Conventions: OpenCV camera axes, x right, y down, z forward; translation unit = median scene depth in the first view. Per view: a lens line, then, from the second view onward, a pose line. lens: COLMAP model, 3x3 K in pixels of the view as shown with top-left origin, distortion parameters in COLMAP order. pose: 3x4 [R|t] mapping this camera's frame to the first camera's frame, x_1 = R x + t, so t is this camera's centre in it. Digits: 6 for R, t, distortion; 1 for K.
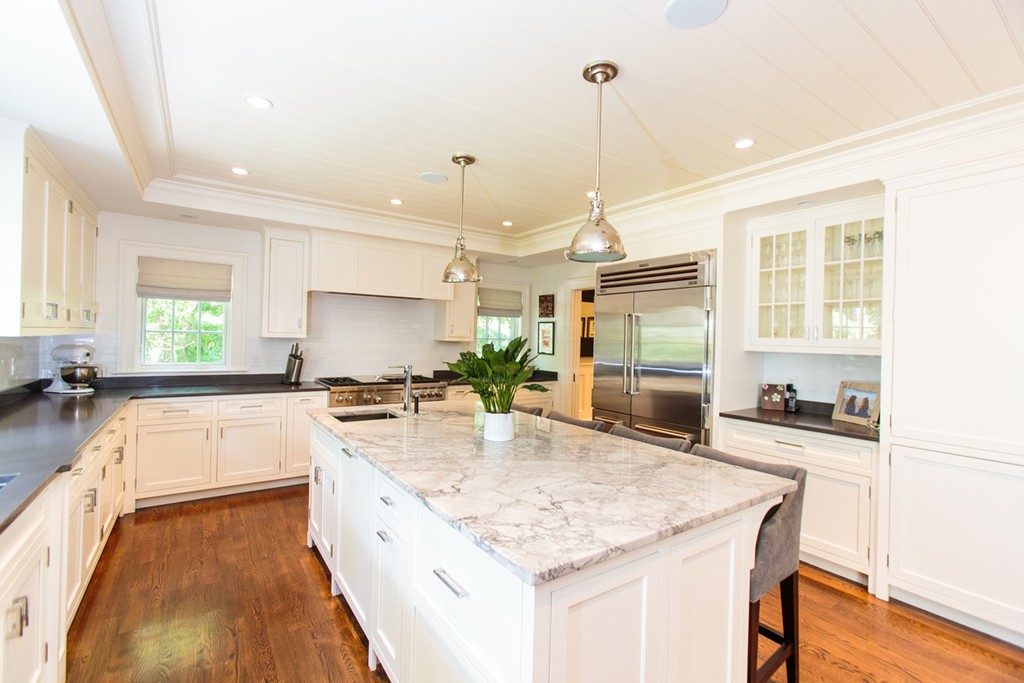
lens RADIAL K [[450.8, 0, 514.9], [0, 450.8, 340.3], [0, 0, 1]] dist [-0.000399, 0.005992]
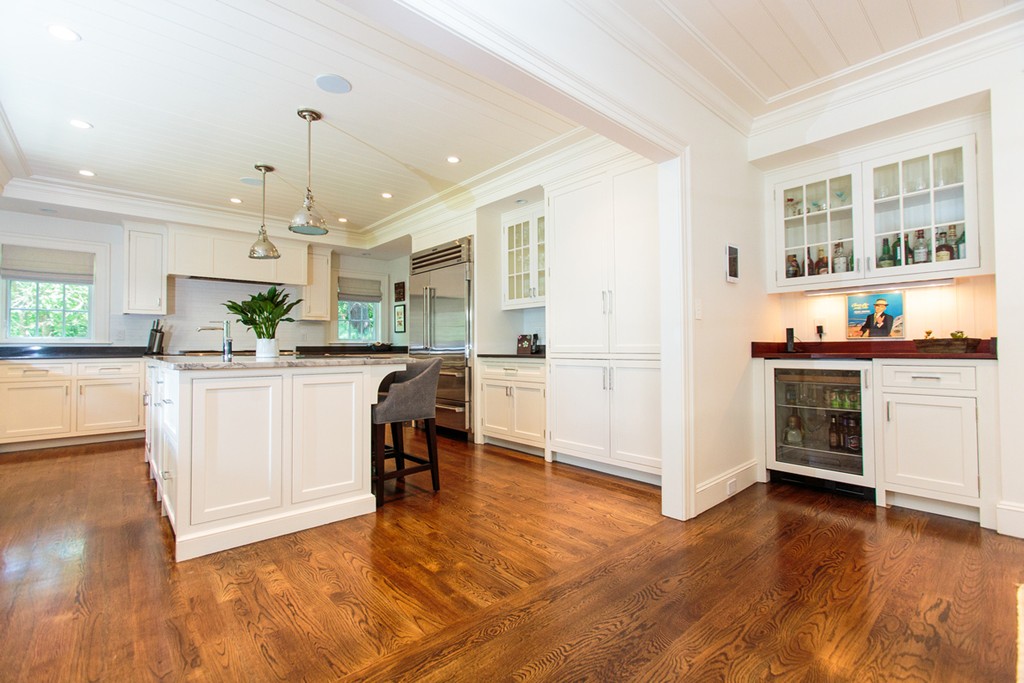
lens RADIAL K [[450.8, 0, 511.5], [0, 450.8, 340.1], [0, 0, 1]] dist [-0.000399, 0.005992]
pose [[0.993276, -0.027015, 0.112570, 0.356386], [0.029264, 0.999403, -0.018369, 0.128712], [-0.112007, 0.021540, 0.993474, -0.329130]]
